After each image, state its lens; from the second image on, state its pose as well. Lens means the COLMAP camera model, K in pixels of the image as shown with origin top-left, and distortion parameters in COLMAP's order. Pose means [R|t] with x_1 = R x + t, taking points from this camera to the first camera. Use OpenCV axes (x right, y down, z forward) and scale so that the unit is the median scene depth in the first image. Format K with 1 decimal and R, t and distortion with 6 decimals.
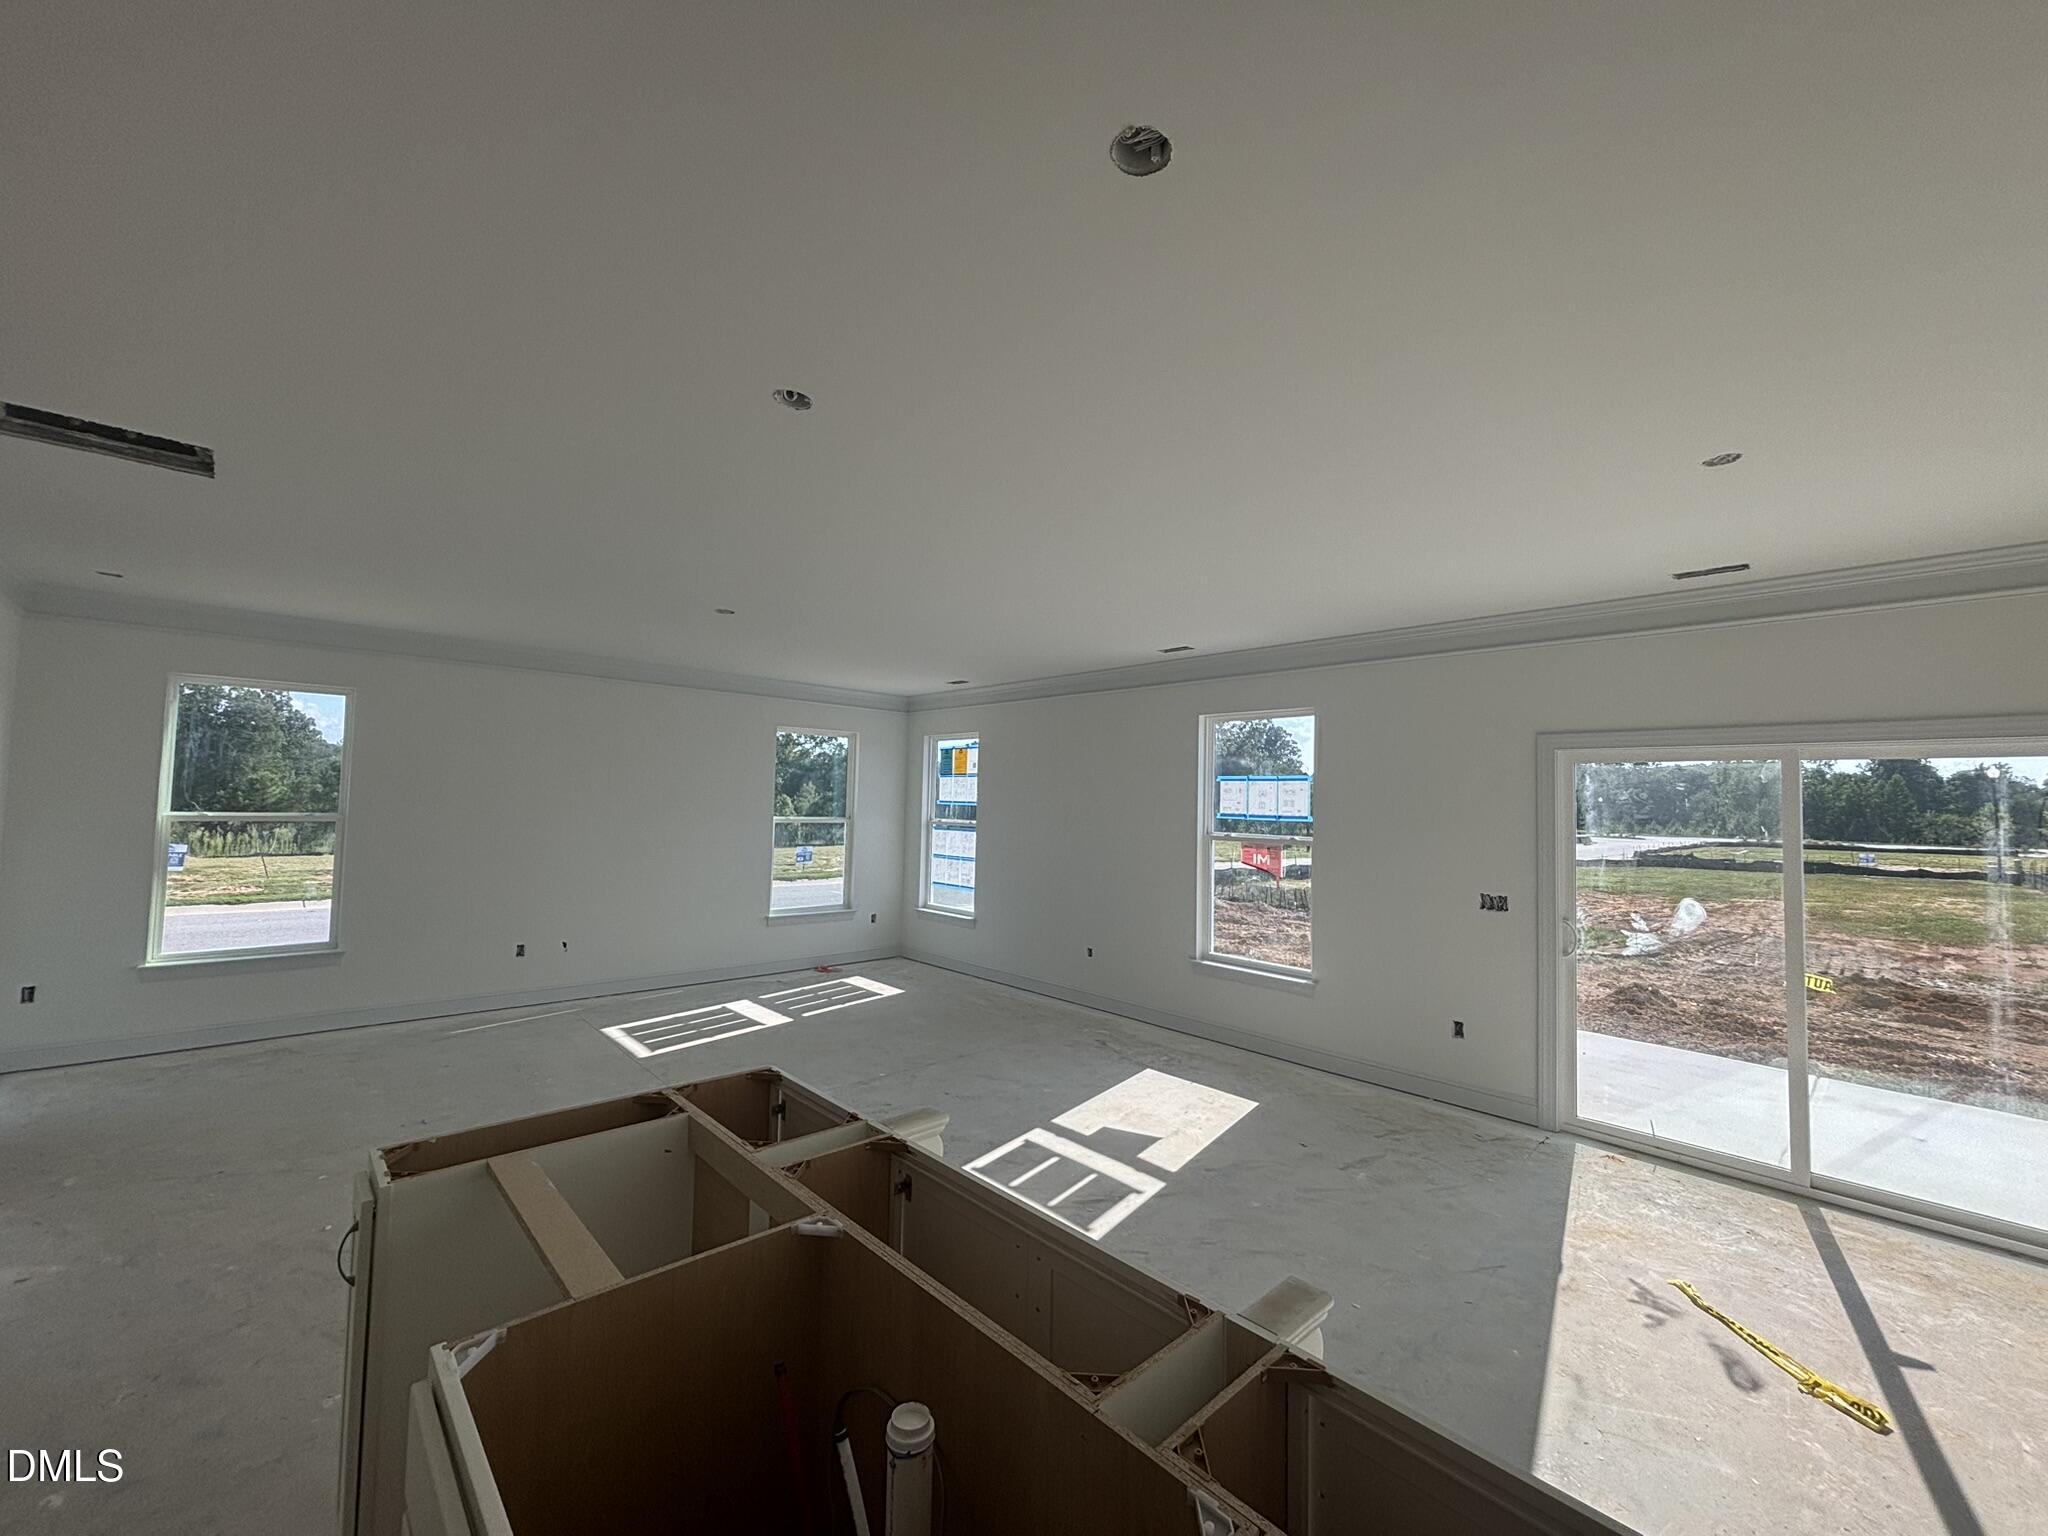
lens RADIAL K [[817.9, 0, 1024.0], [0, 817.9, 768.0], [0, 0, 1]] dist [0.001581, -0.000178]
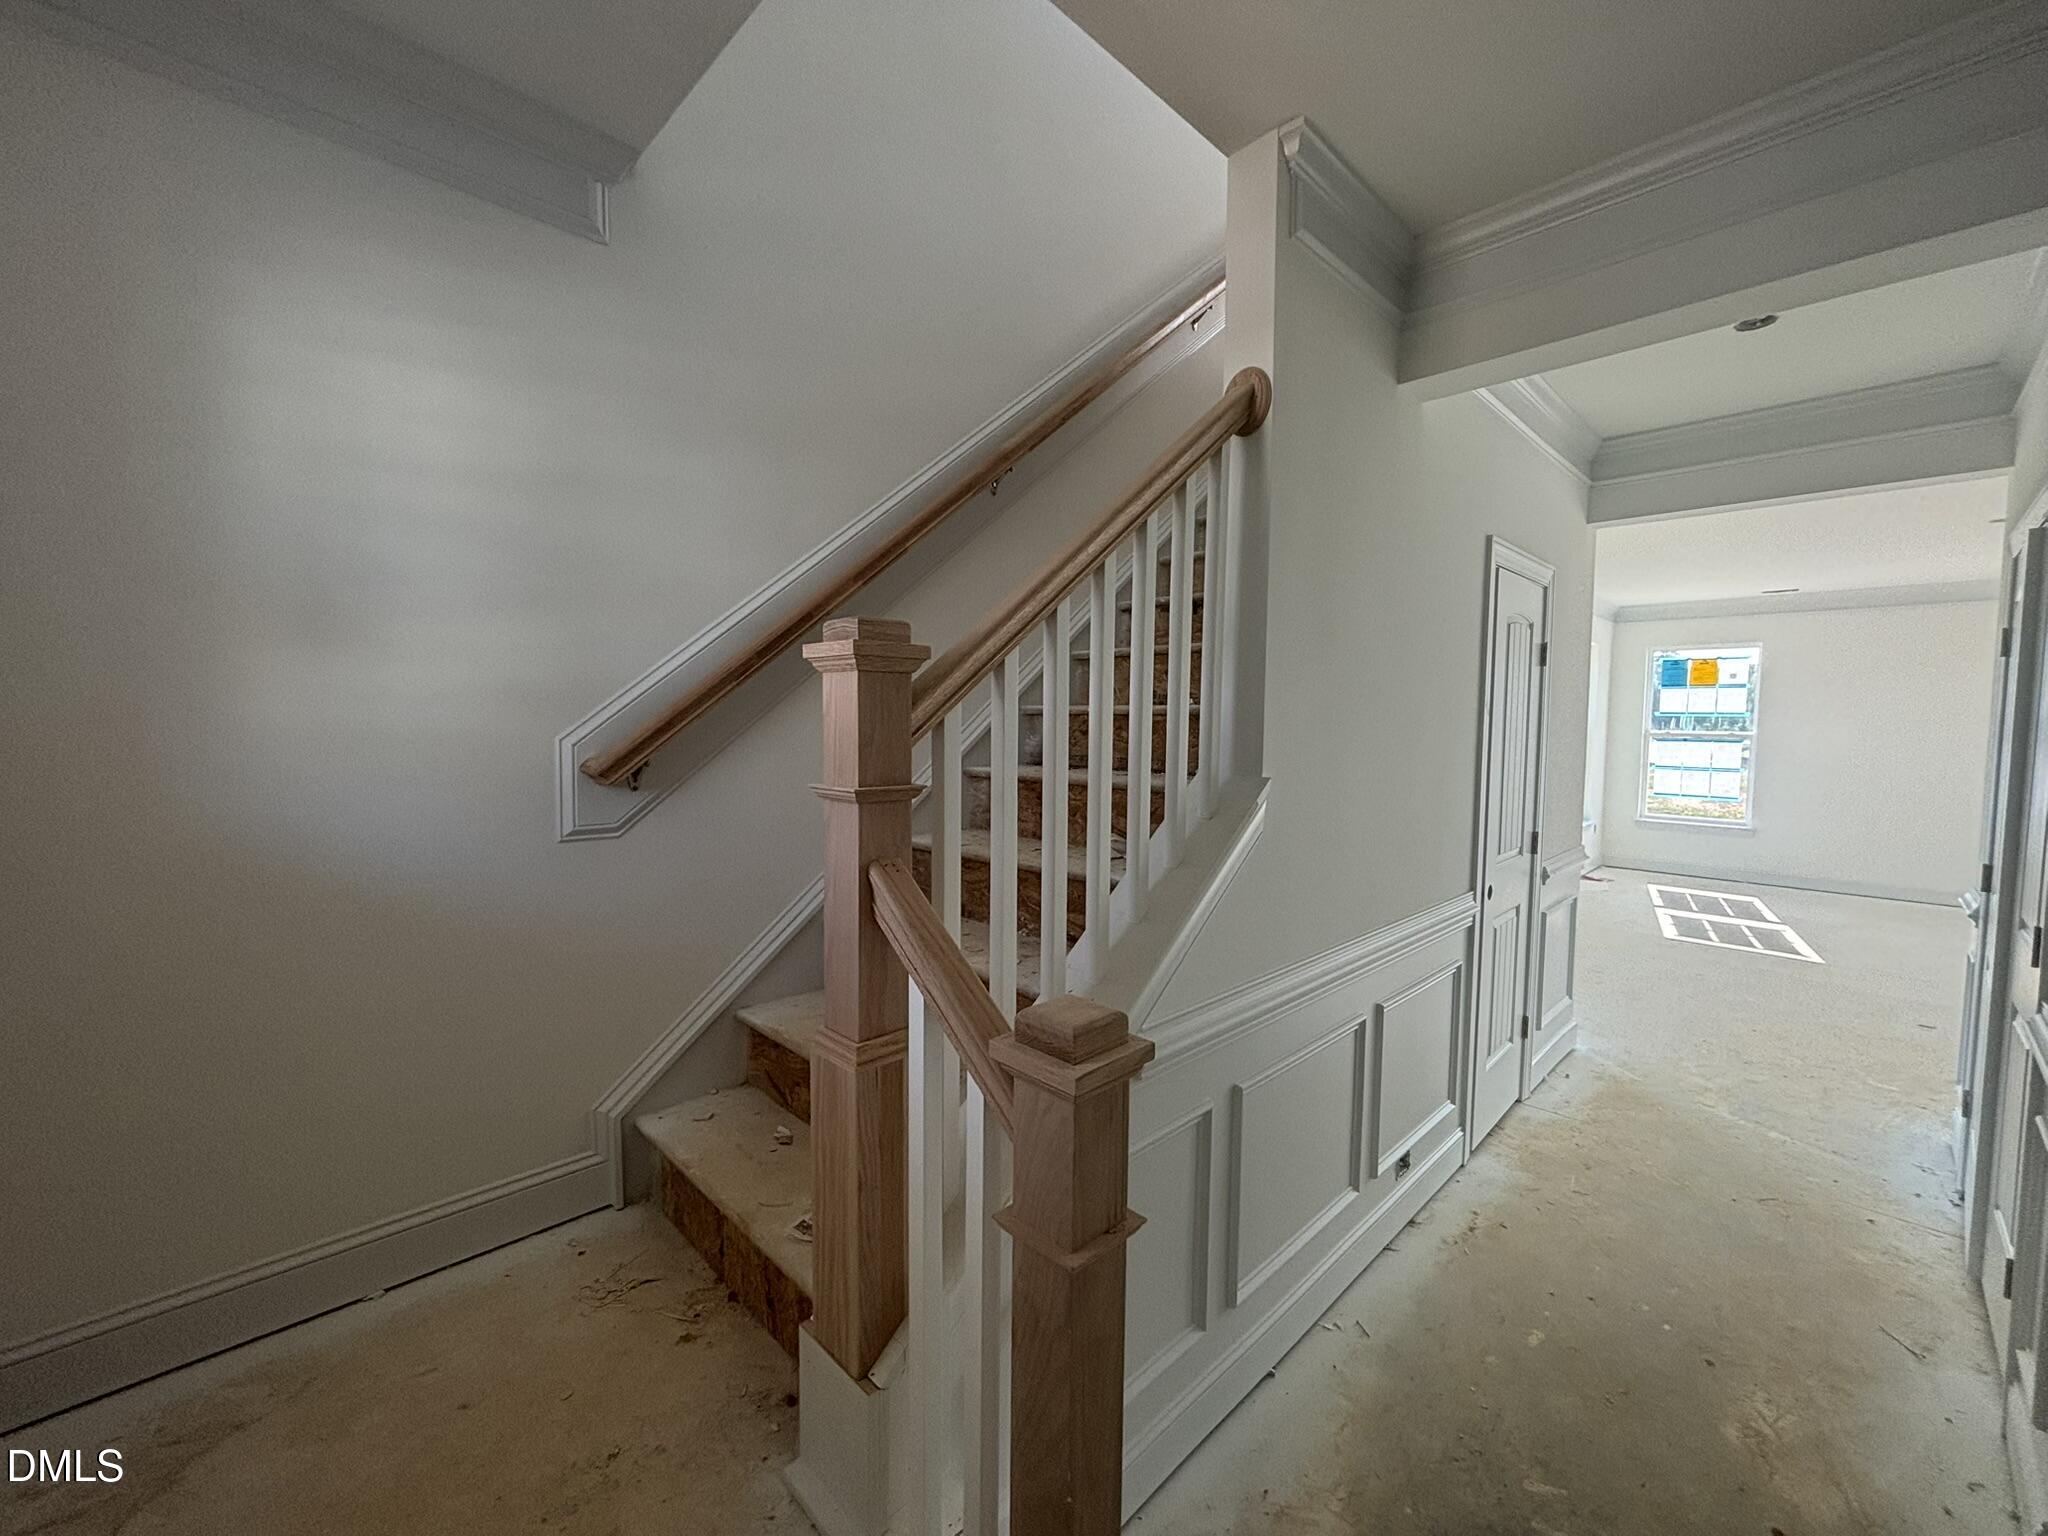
lens RADIAL K [[822.2, 0, 1027.6], [0, 822.2, 763.9], [0, 0, 1]] dist [-0.002871, -0.000661]
pose [[0.999327, -0.013724, 0.034005, -1.714330], [0.010013, 0.994210, 0.106984, -0.022050], [-0.035276, -0.106572, 0.993679, 0.058517]]
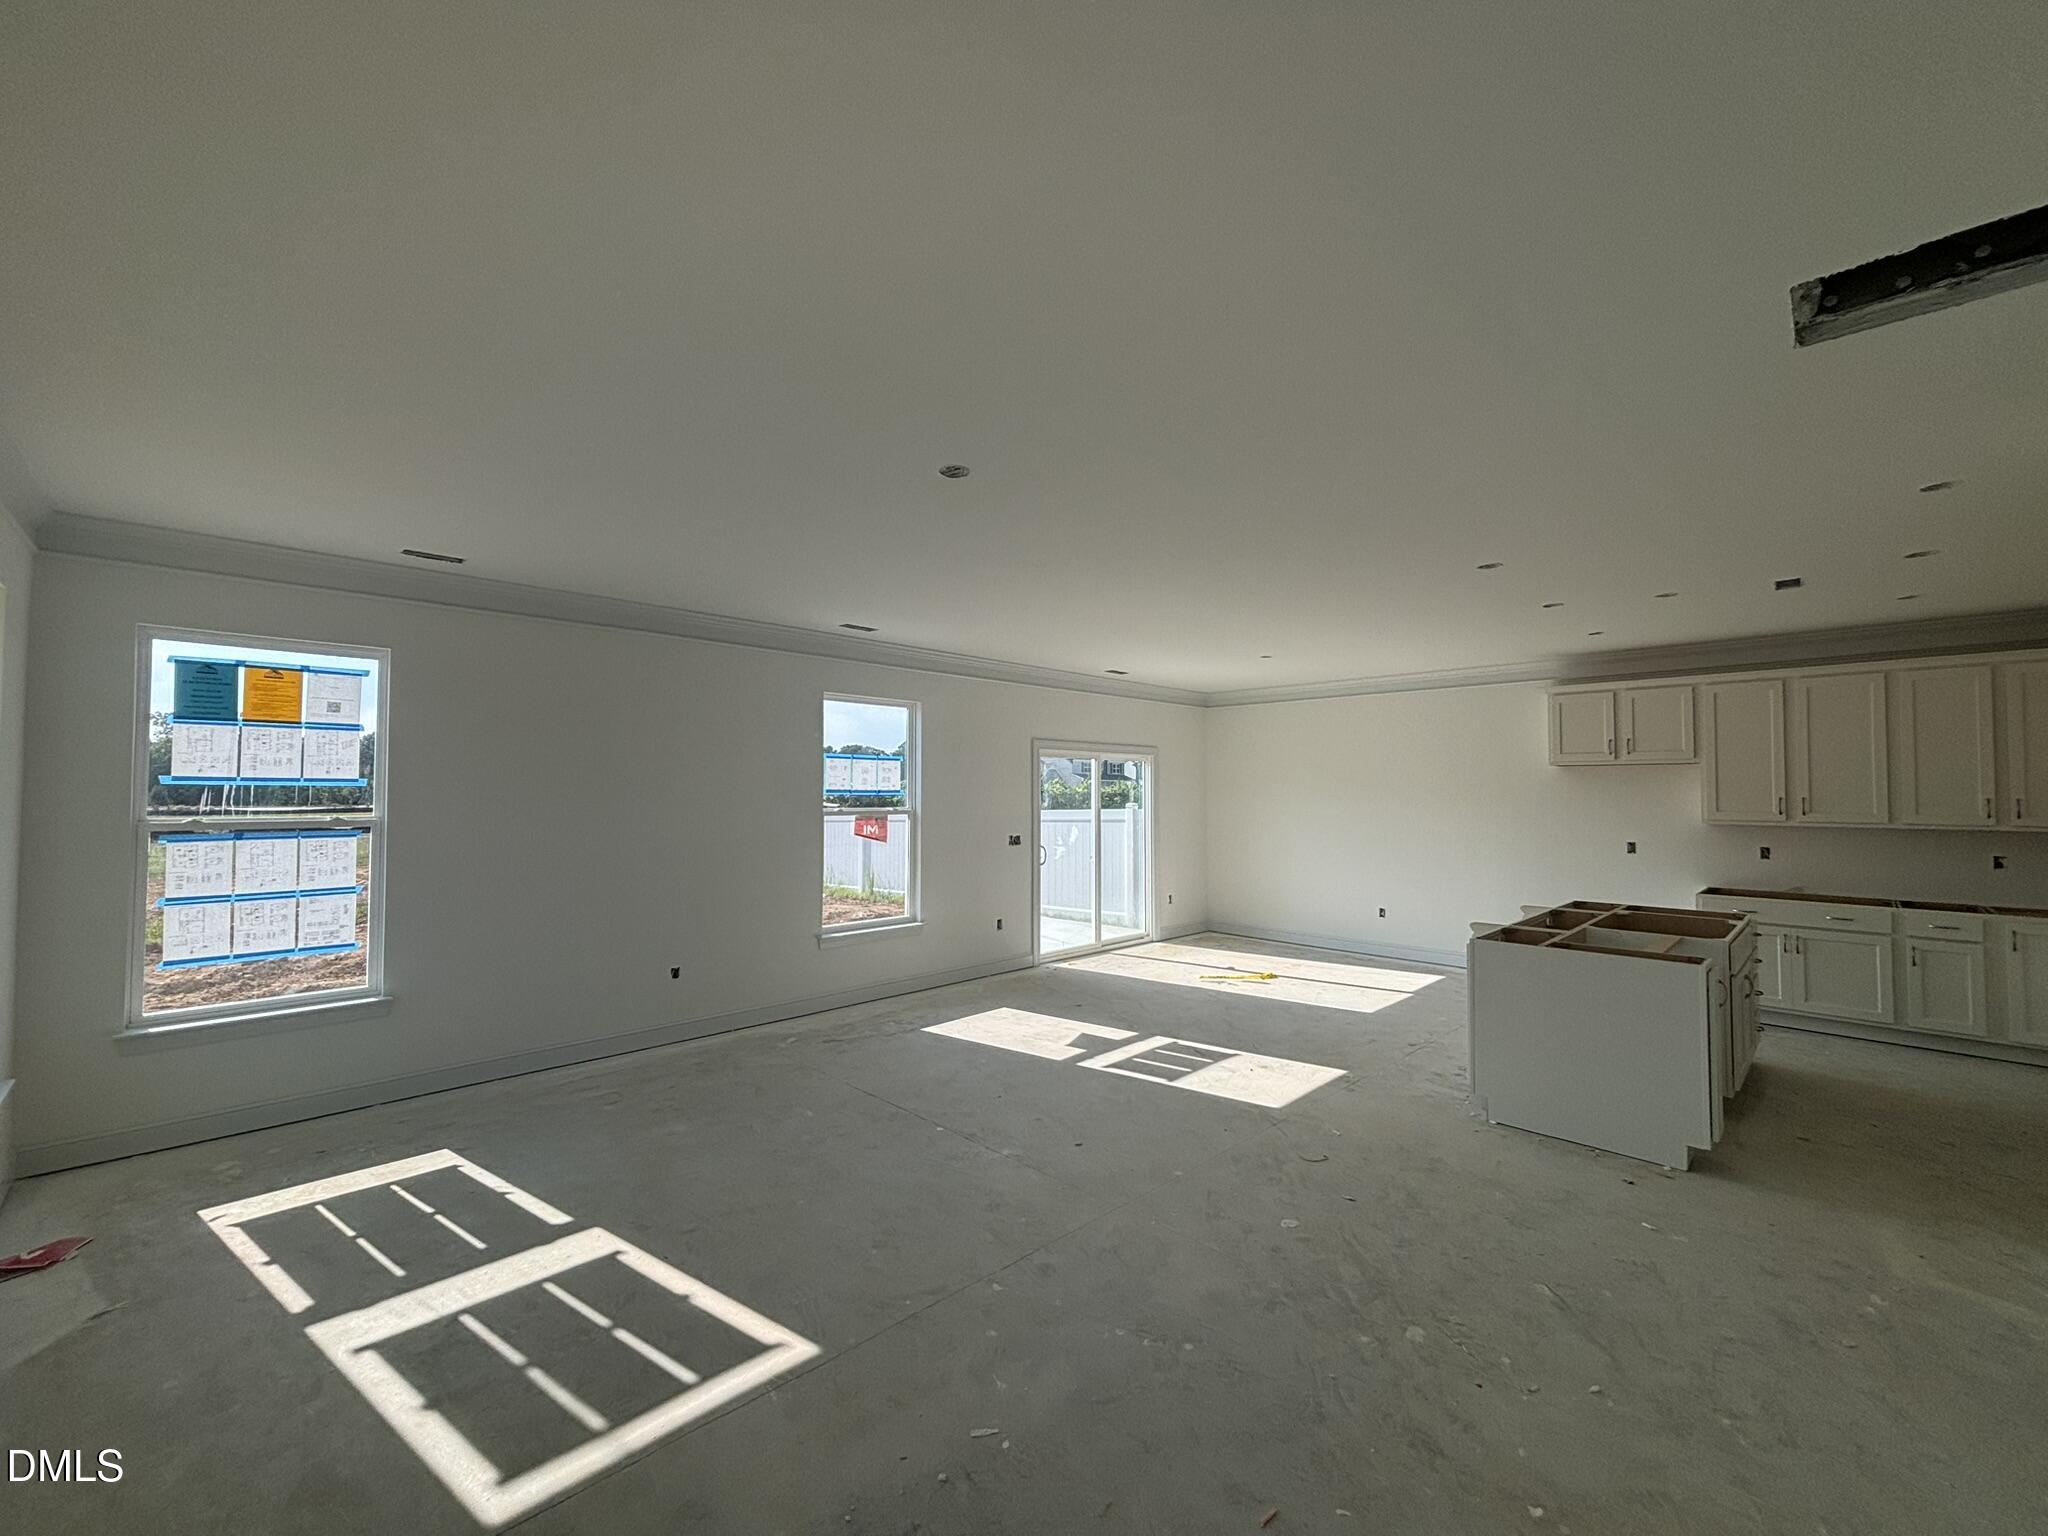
lens RADIAL K [[832.0, 0, 1017.1], [0, 832.0, 759.5], [0, 0, 1]] dist [0.002349, -0.000005]
pose [[-0.026220, 0.013560, 0.999564, -1.073317], [-0.047842, 0.998745, -0.014804, 0.029280], [-0.998511, -0.048209, -0.025538, 1.048937]]
